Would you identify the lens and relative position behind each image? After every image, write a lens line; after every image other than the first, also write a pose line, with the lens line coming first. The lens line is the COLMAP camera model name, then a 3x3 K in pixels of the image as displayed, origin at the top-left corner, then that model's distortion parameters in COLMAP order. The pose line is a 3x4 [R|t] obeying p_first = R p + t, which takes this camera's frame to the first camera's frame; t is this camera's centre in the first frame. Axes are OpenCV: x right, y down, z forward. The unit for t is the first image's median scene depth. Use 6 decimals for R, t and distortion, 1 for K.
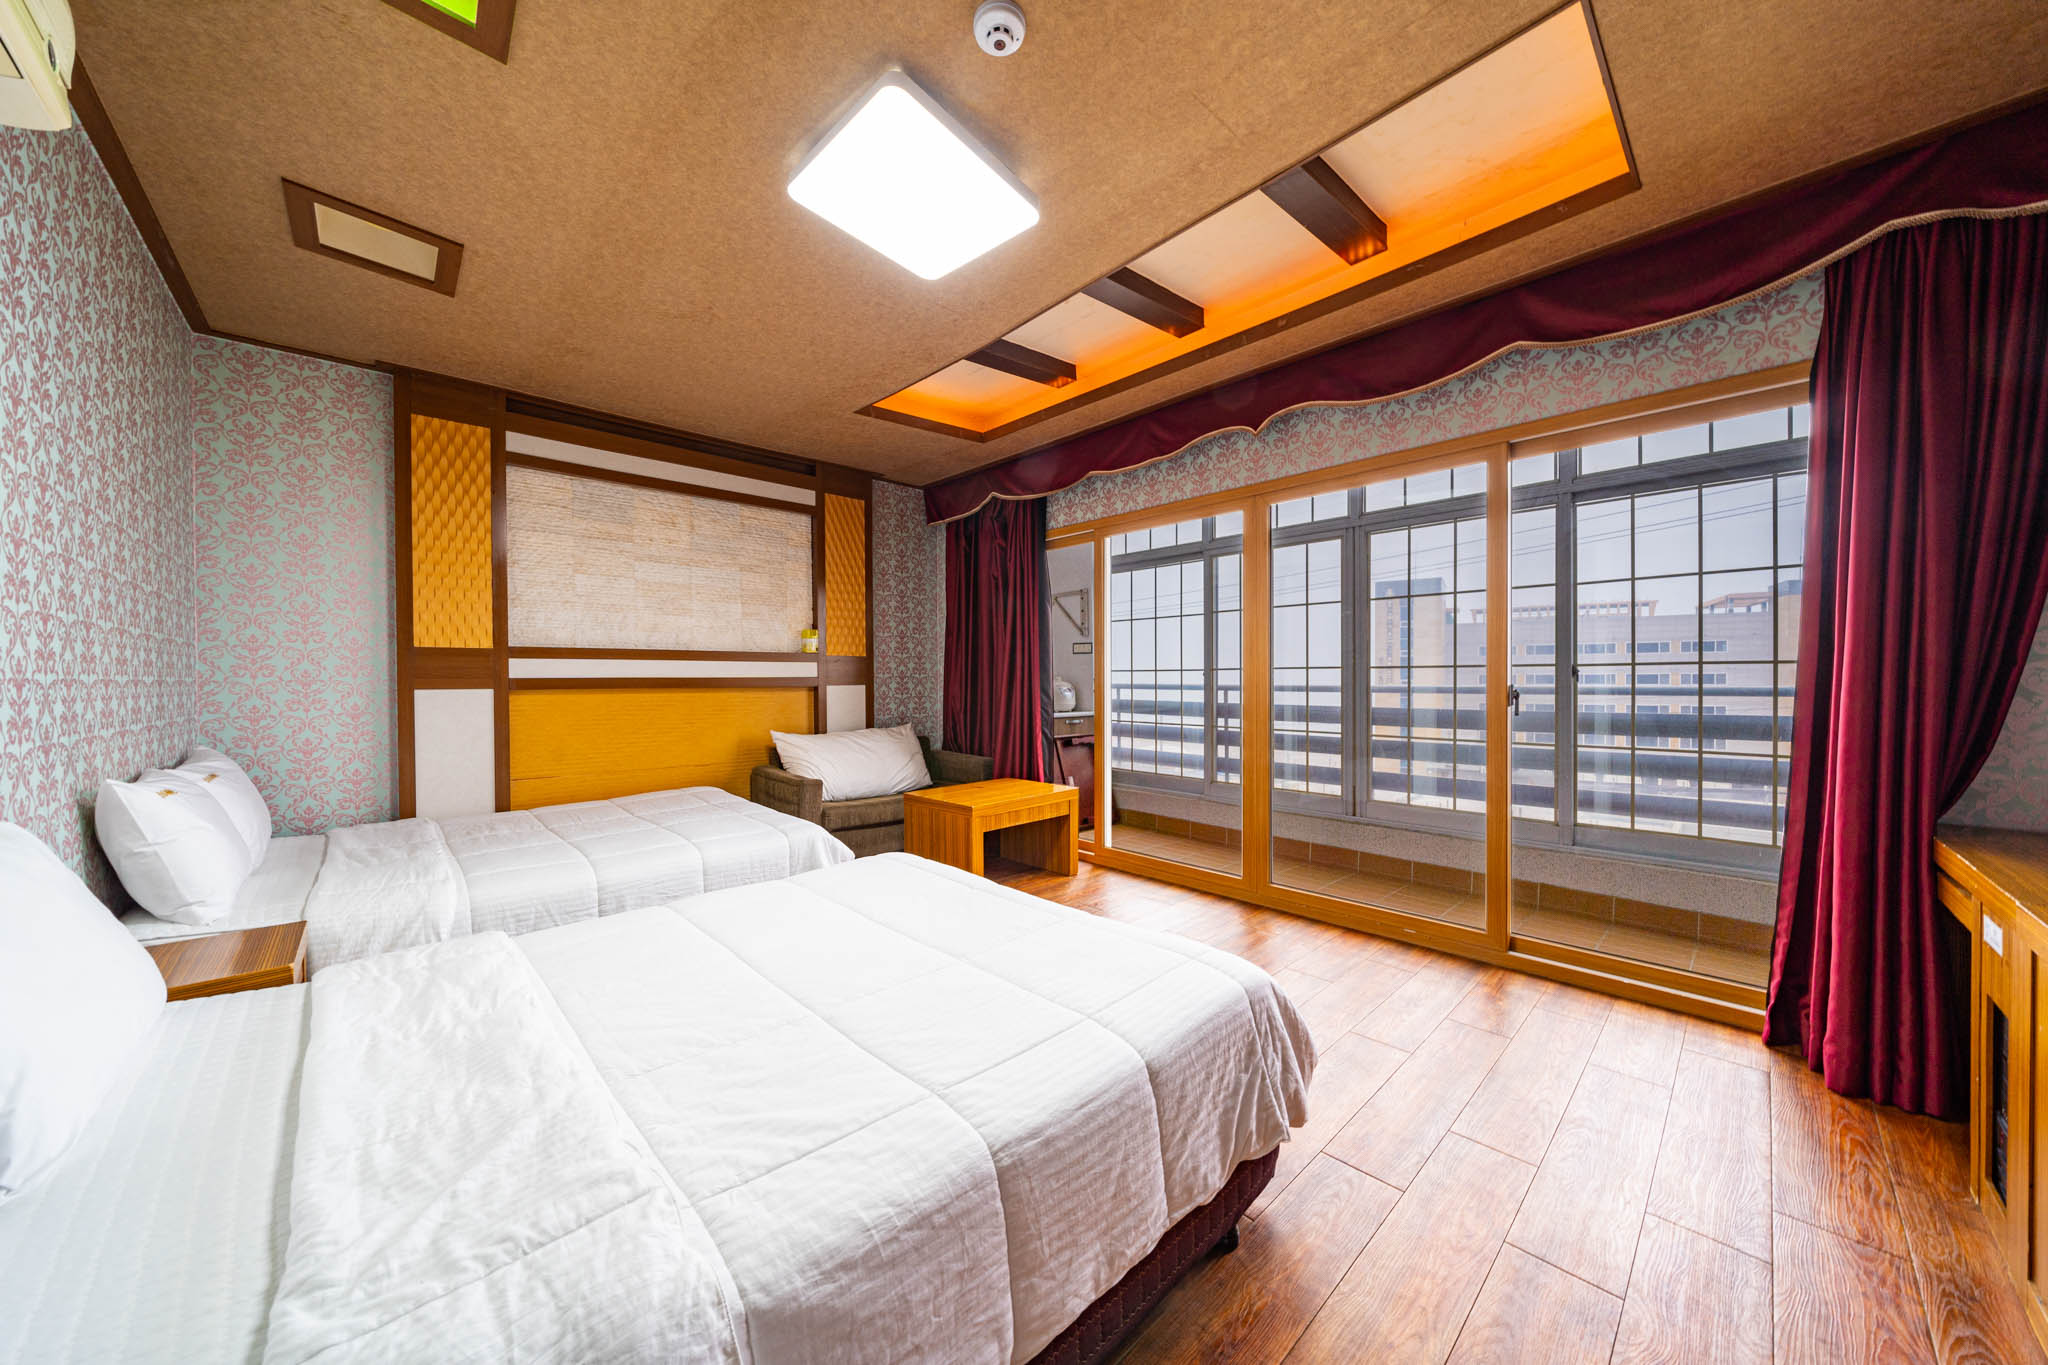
lens RADIAL K [[692.8, 0, 1027.4], [0, 692.8, 686.4], [0, 0, 1]] dist [-0.012126, -0.000047]
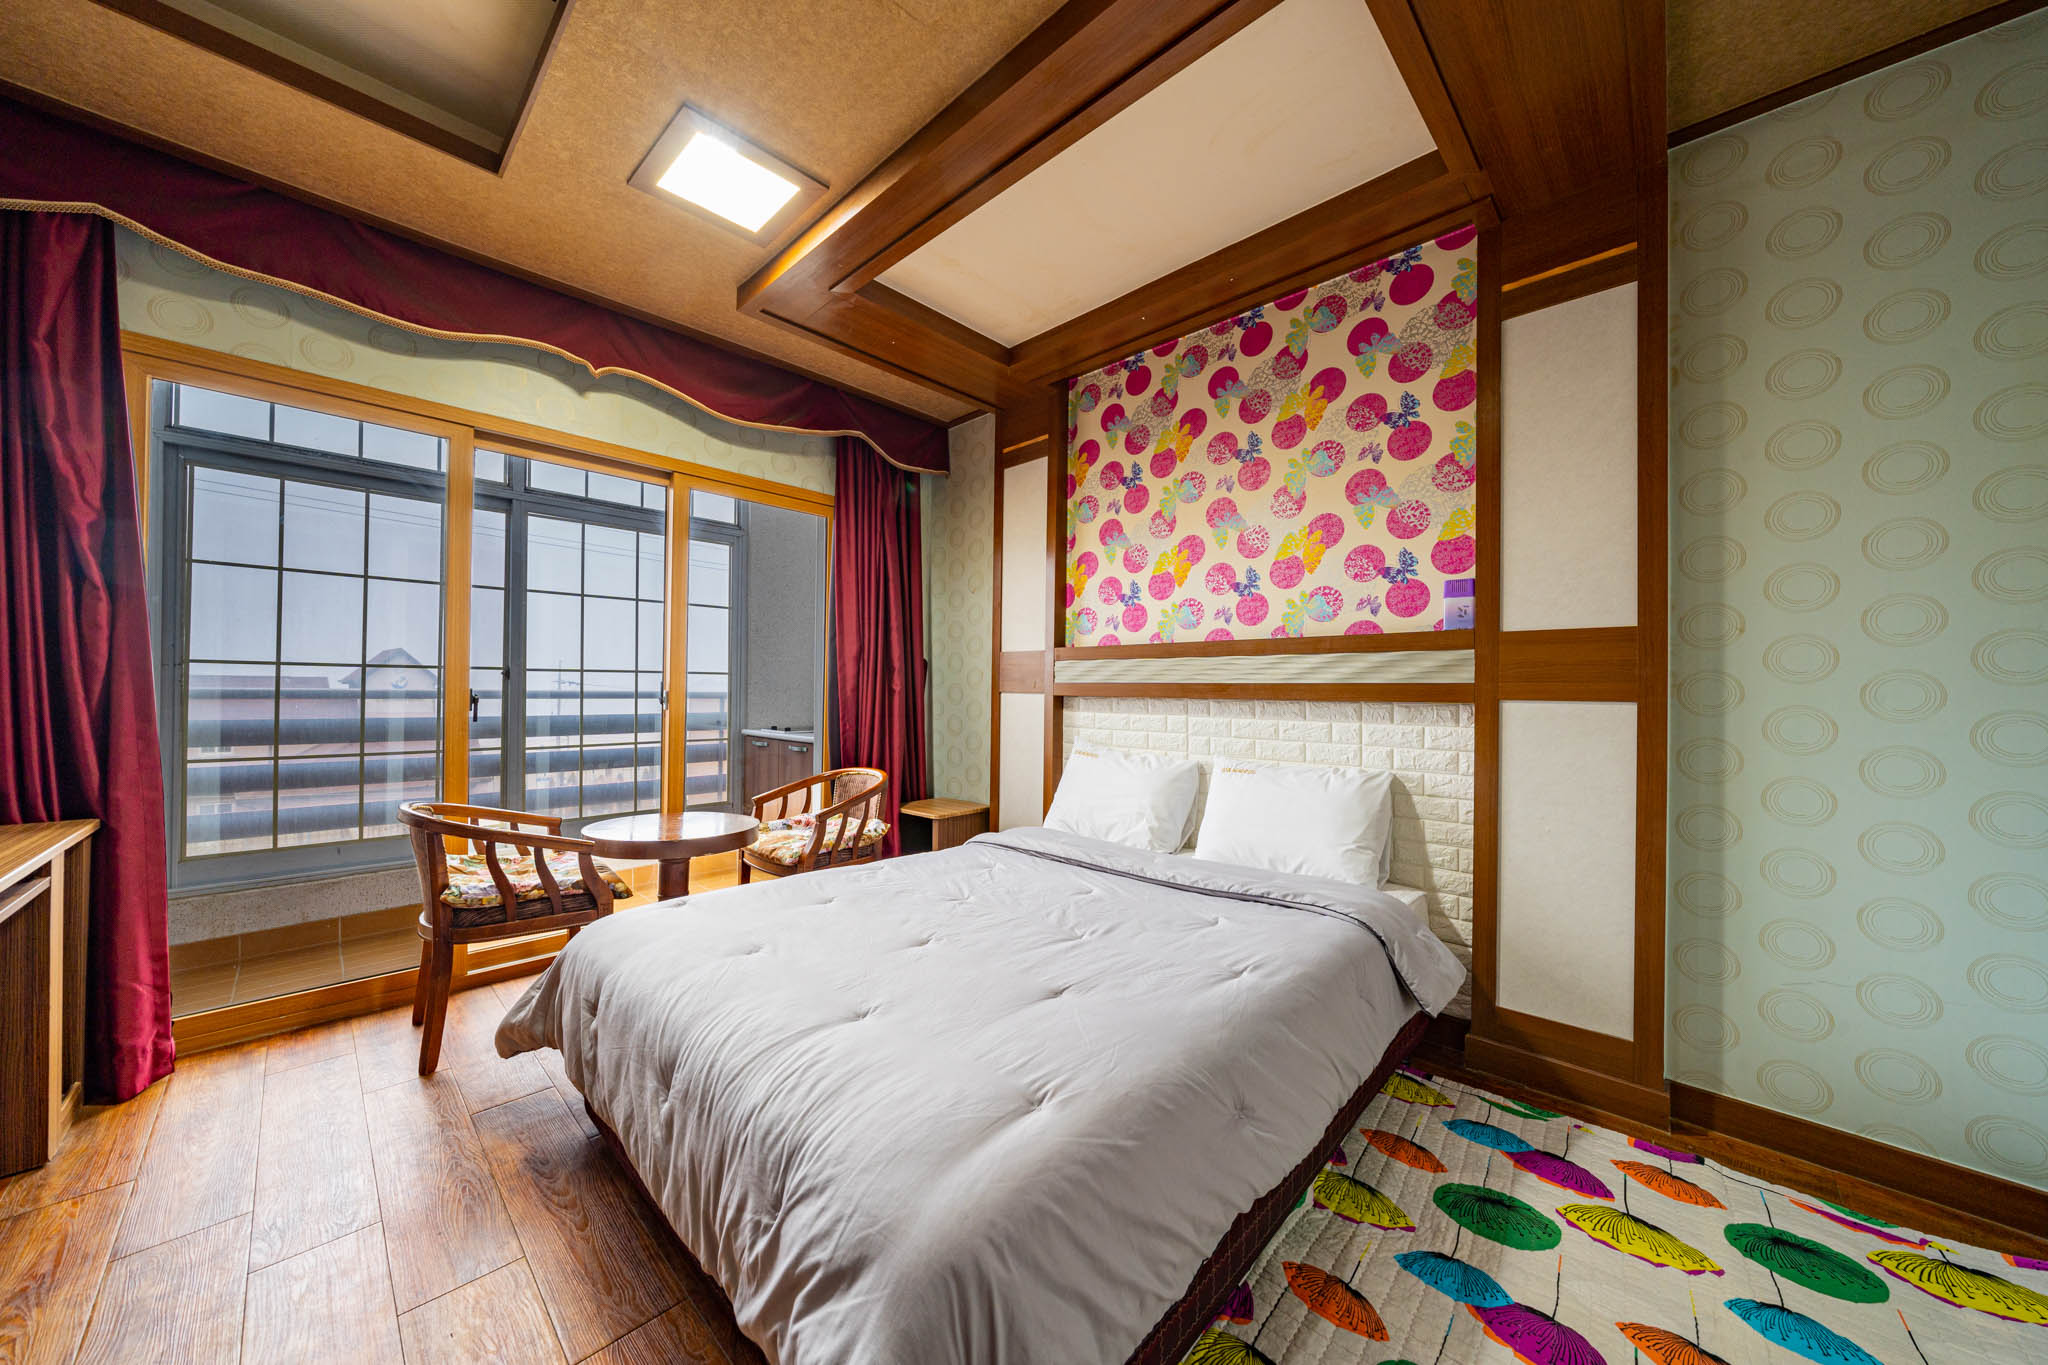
lens RADIAL K [[692.8, 0, 1027.4], [0, 692.8, 686.4], [0, 0, 1]] dist [-0.012126, -0.000047]
pose [[-0.066162, 0.004925, 0.997797, -0.382765], [-0.001909, 0.999985, -0.005062, -0.003531], [-0.997807, -0.002240, -0.066151, 0.428333]]
